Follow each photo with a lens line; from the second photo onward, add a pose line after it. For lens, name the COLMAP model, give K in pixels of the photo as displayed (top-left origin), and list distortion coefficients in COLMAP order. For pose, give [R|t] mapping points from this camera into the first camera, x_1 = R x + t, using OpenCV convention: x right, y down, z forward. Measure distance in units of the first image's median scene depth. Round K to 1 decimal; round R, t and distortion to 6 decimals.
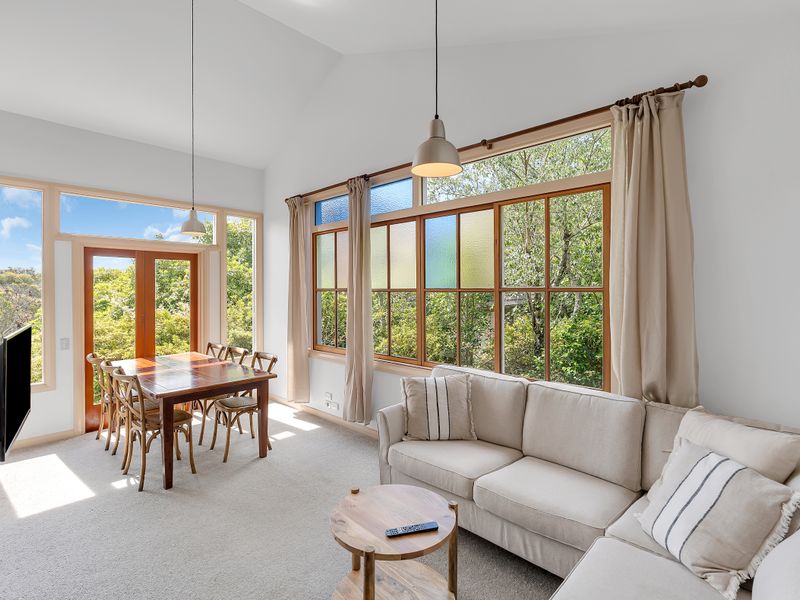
lens RADIAL K [[409.6, 0, 400.8], [0, 409.6, 284.5], [0, 0, 1]] dist [-0.001895, 0.001002]
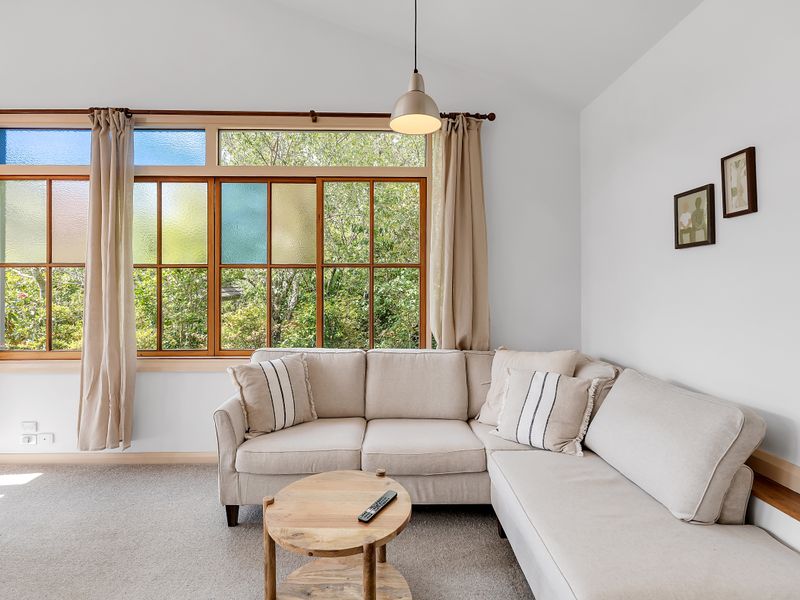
lens RADIAL K [[402.1, 0, 399.8], [0, 402.1, 276.4], [0, 0, 1]] dist [-0.001332, -0.000275]
pose [[0.702917, 0.016441, 0.711082, -0.288382], [-0.008663, 0.999857, -0.014555, 0.046592], [-0.711219, 0.004071, 0.702958, 0.160737]]
